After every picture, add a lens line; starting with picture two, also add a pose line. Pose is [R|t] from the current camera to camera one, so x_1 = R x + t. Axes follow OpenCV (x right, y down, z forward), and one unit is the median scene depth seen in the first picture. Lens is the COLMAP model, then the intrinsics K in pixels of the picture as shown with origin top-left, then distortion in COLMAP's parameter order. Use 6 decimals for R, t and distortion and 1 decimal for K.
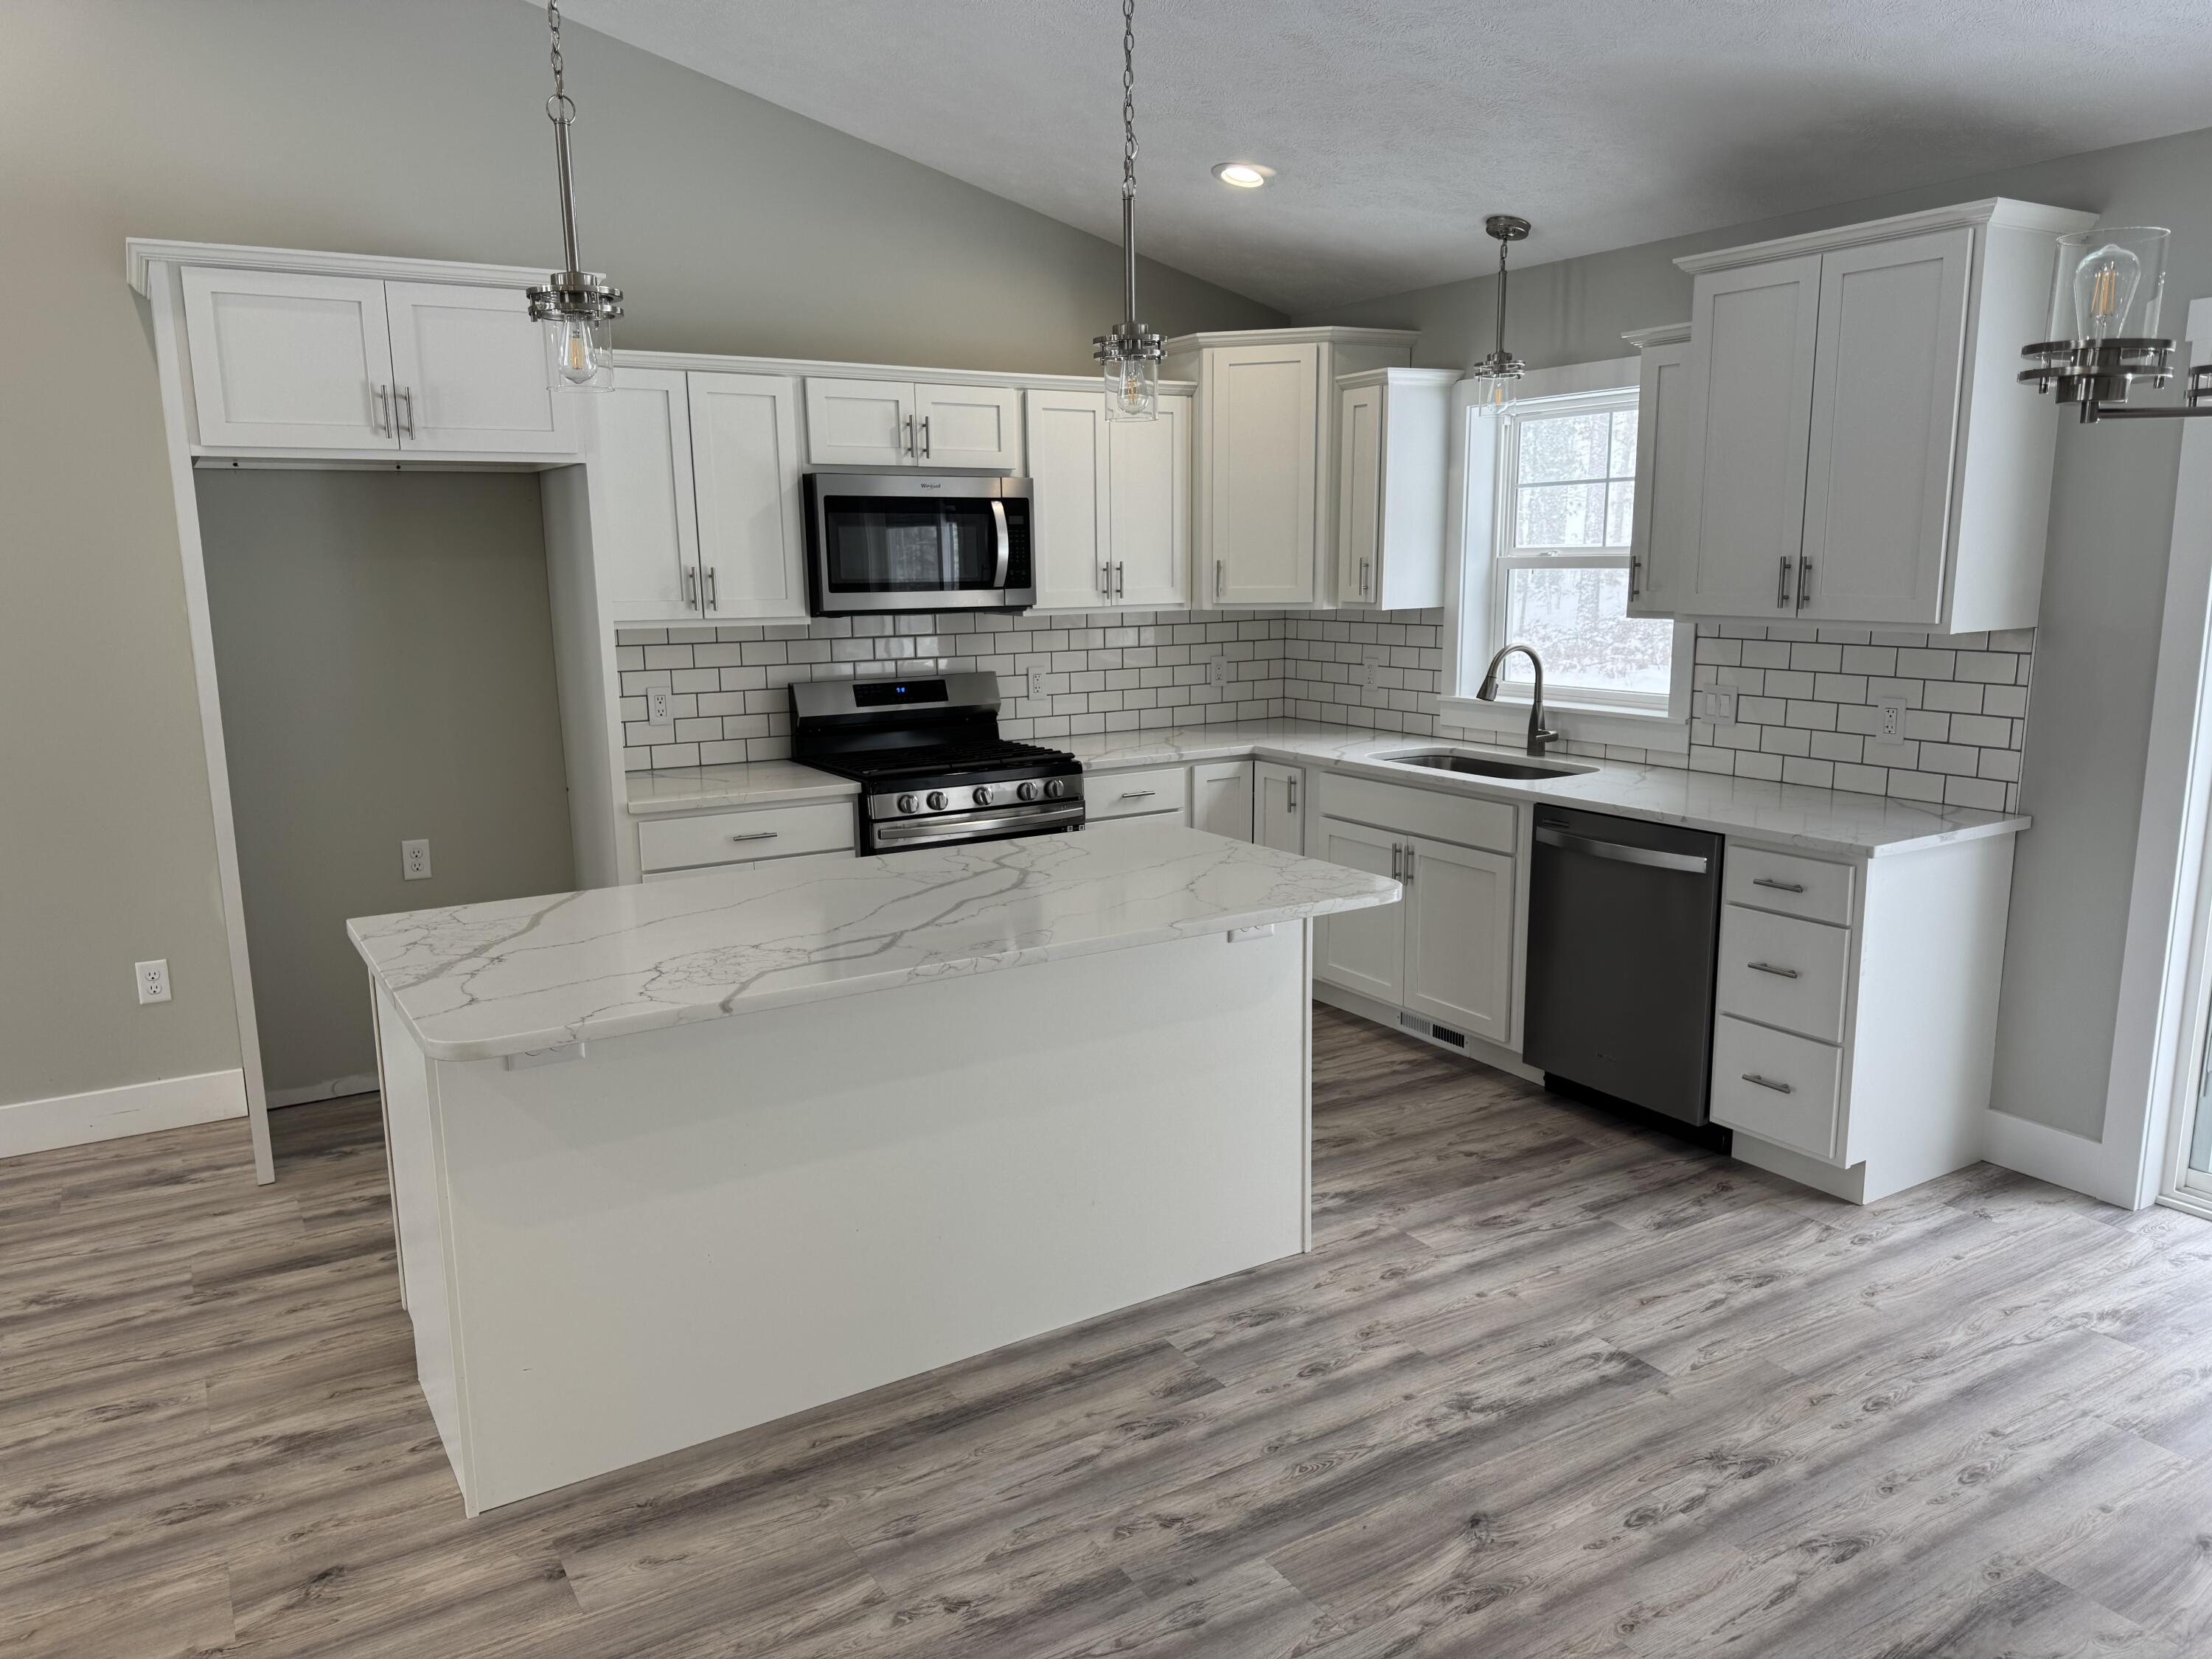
lens RADIAL K [[1554.3, 0, 1097.5], [0, 1554.3, 837.1], [0, 0, 1]] dist [0.050332, -0.054788]
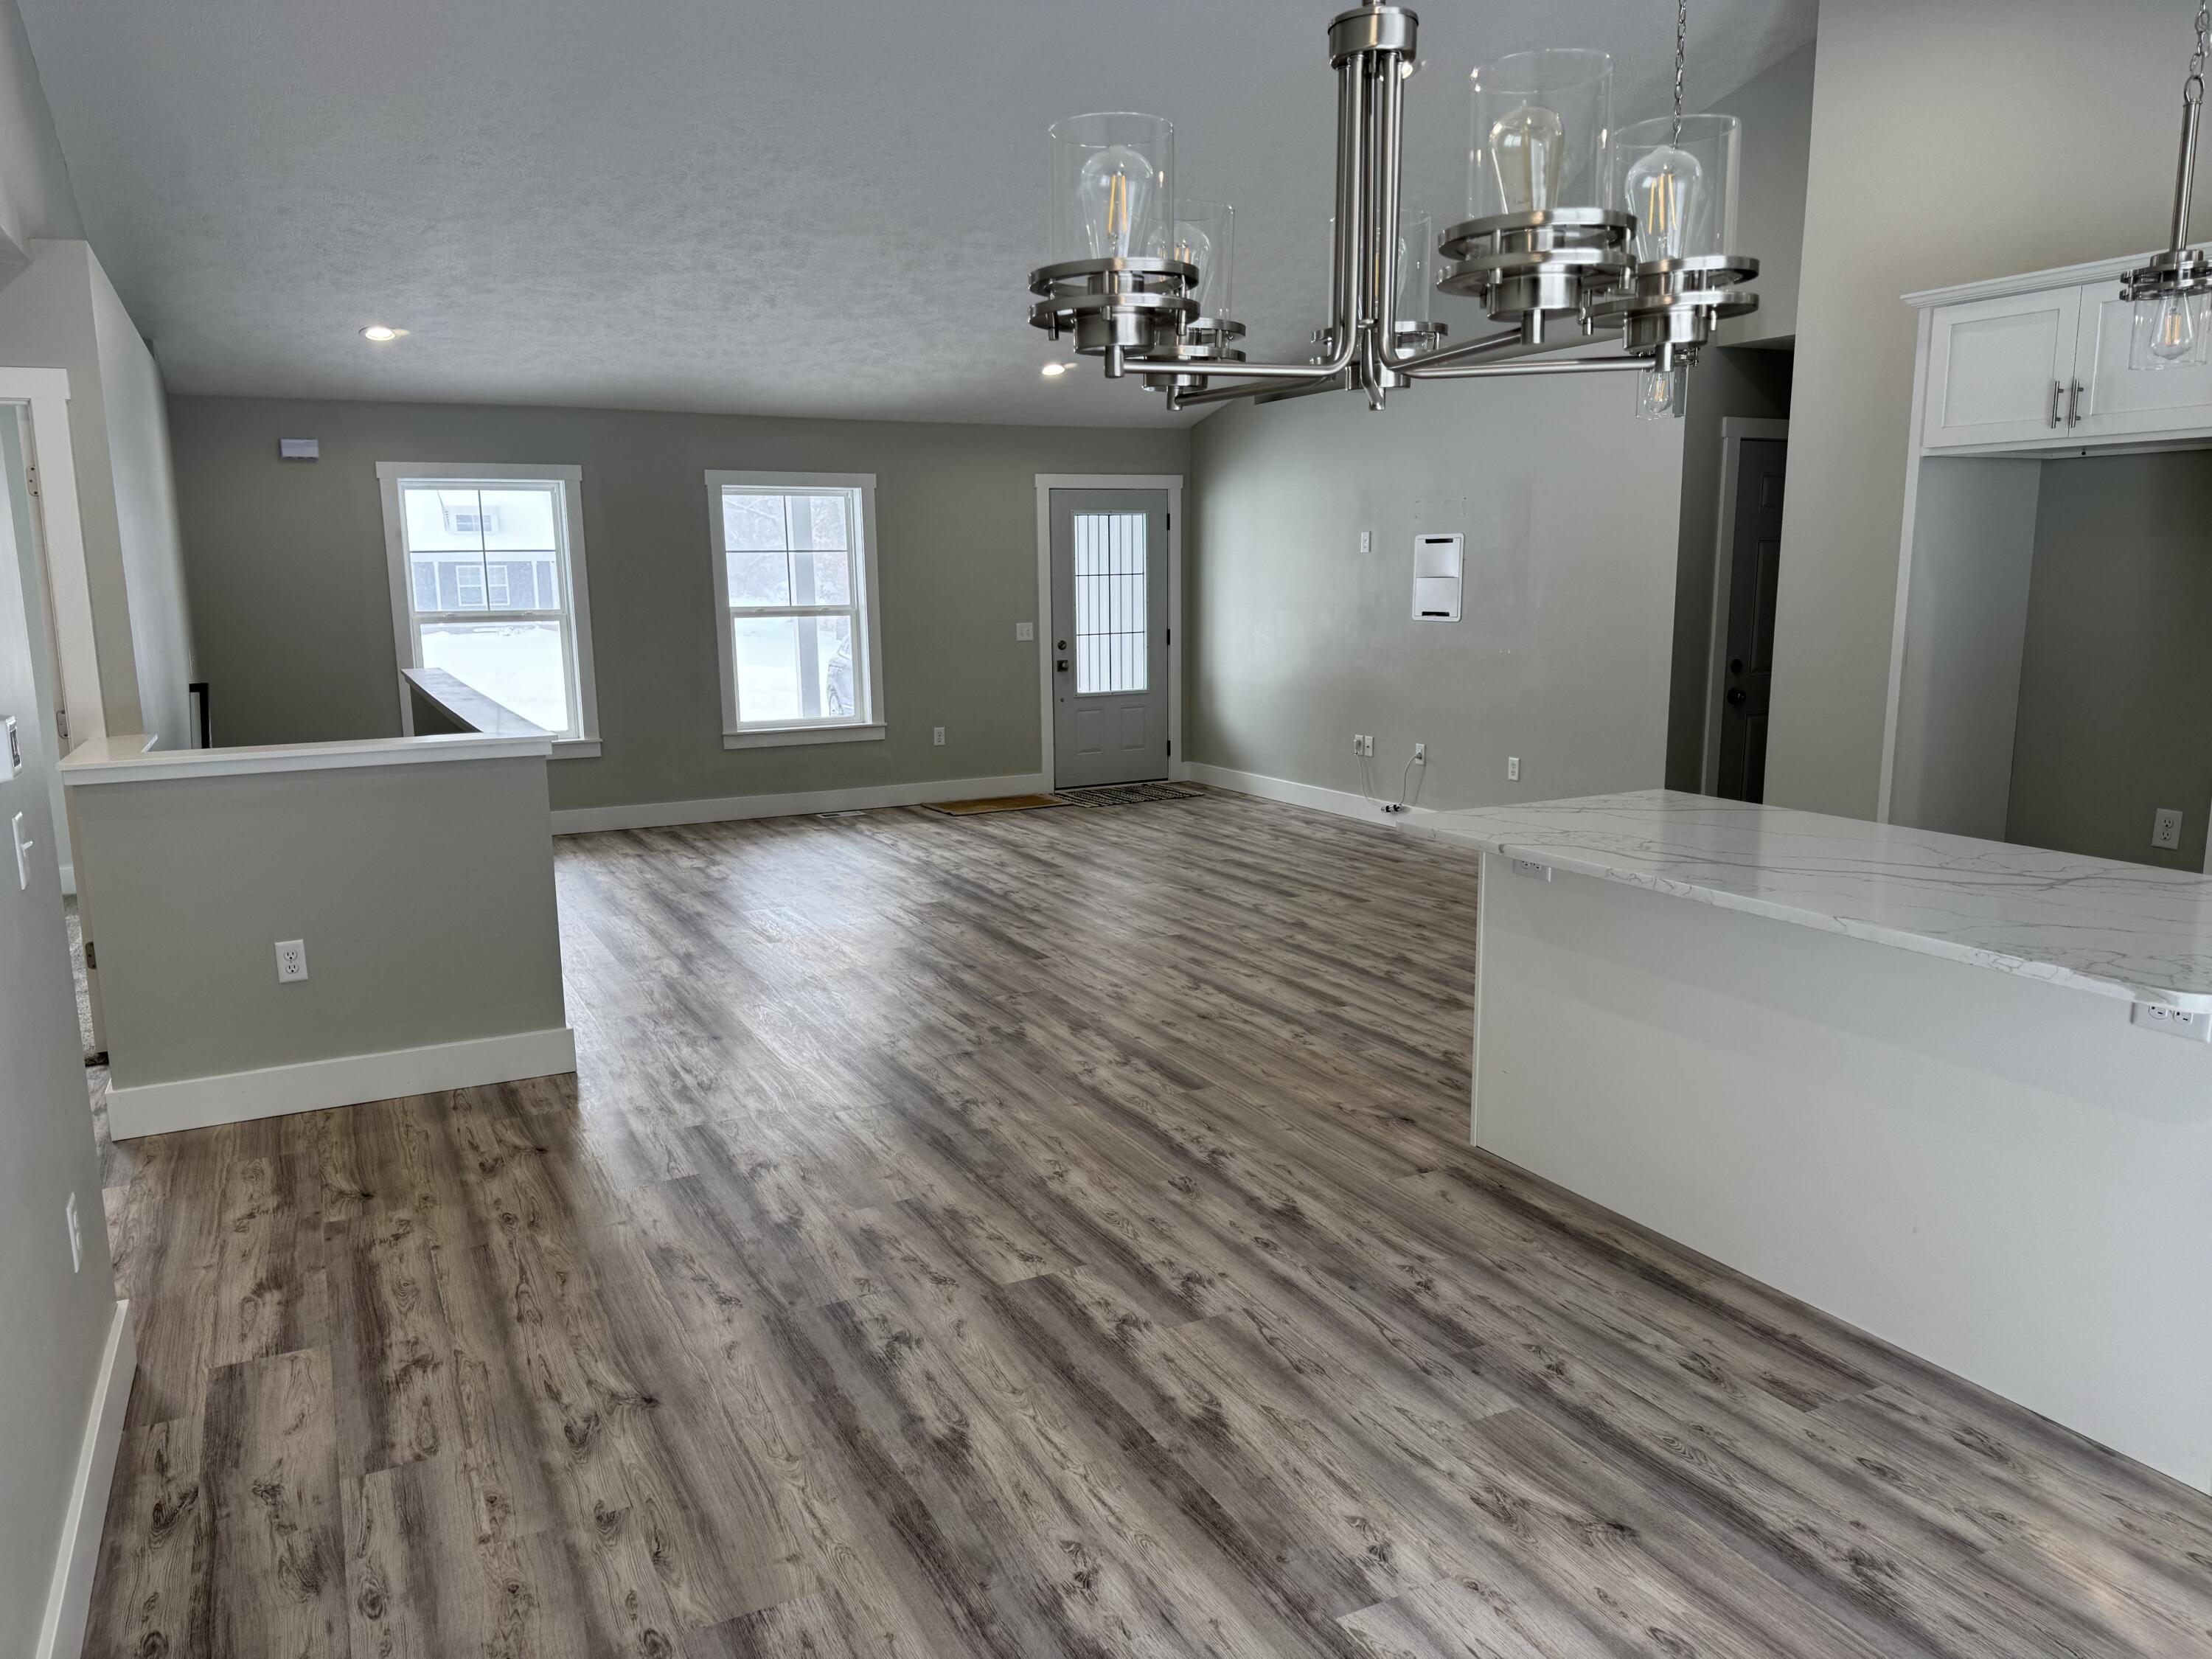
lens RADIAL K [[1541.9, 0, 1050.6], [0, 1541.9, 835.4], [0, 0, 1]] dist [0.091488, -0.127171]
pose [[-0.096023, 0.185872, -0.977871, 0.836790], [-0.168330, 0.965228, 0.199998, -0.083667], [0.981043, 0.183809, -0.061396, 0.461659]]
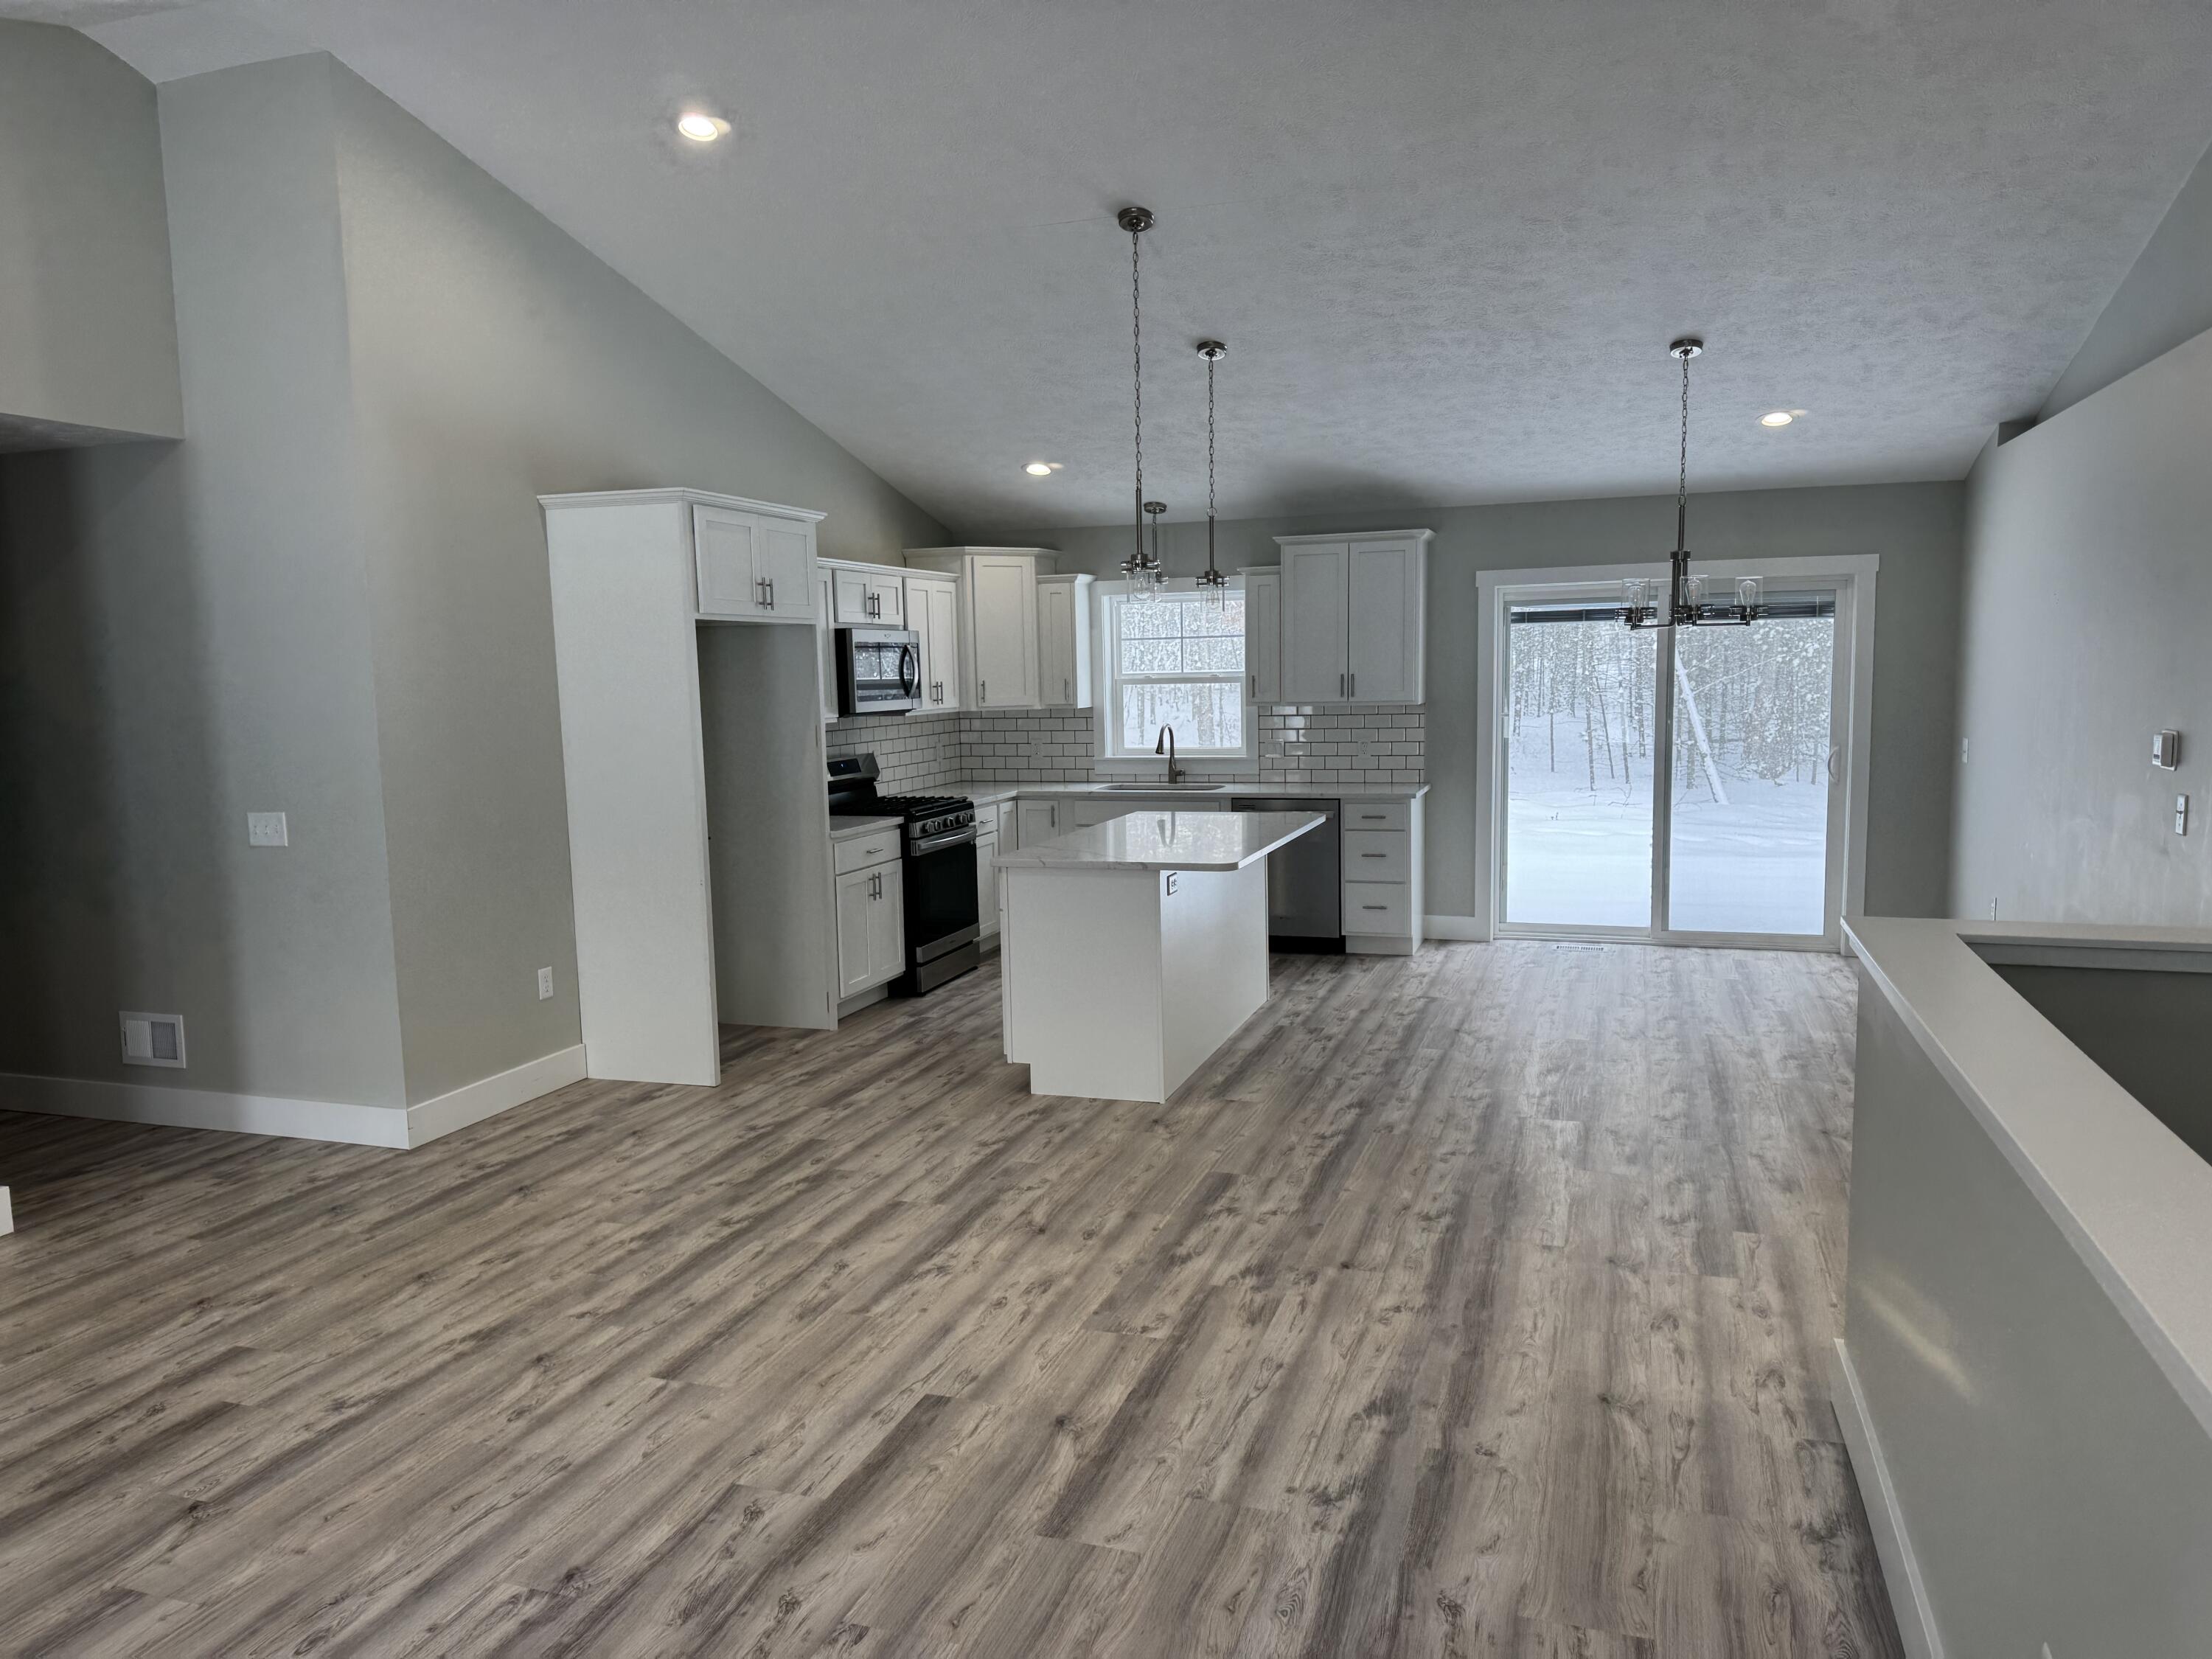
lens RADIAL K [[1542.4, 0, 1114.0], [0, 1542.4, 829.1], [0, 0, 1]] dist [0.141475, -0.241464]
pose [[0.762375, -0.071466, 0.643177, -1.357086], [0.129207, 0.990682, -0.043074, 0.100935], [-0.634106, 0.115942, 0.764505, -0.492522]]
